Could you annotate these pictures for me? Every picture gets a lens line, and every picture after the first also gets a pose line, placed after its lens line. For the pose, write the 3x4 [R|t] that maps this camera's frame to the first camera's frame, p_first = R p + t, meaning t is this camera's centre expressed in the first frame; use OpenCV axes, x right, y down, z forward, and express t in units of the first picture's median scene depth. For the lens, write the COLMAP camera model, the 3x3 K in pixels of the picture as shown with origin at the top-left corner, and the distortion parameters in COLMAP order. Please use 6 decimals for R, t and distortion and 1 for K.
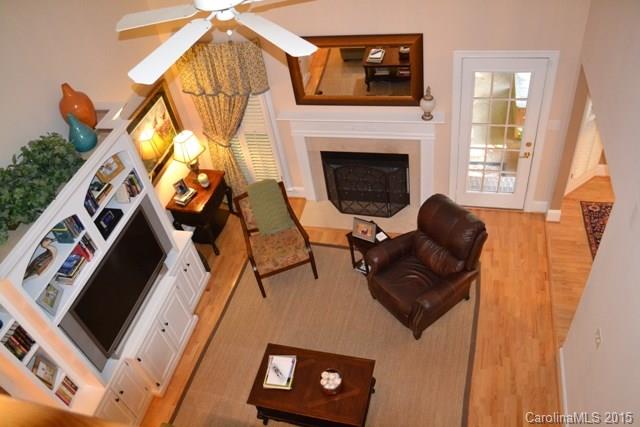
lens RADIAL K [[524.7, 0, 320.0], [0, 524.7, 213.5], [0, 0, 1]] dist [-0.002519, -0.001142]
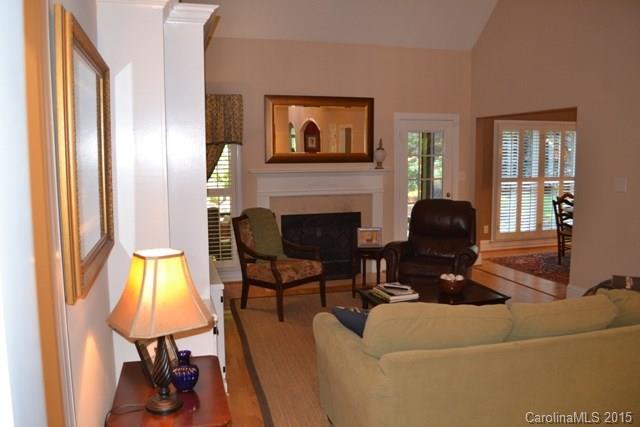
lens RADIAL K [[524.7, 0, 320.0], [0, 524.7, 213.5], [0, 0, 1]] dist [-0.002519, -0.001142]
pose [[0.853042, 0.077911, 0.515993, -0.533406], [0.270646, 0.779360, -0.565110, 0.550014], [-0.446173, 0.621714, 0.643740, 0.344665]]
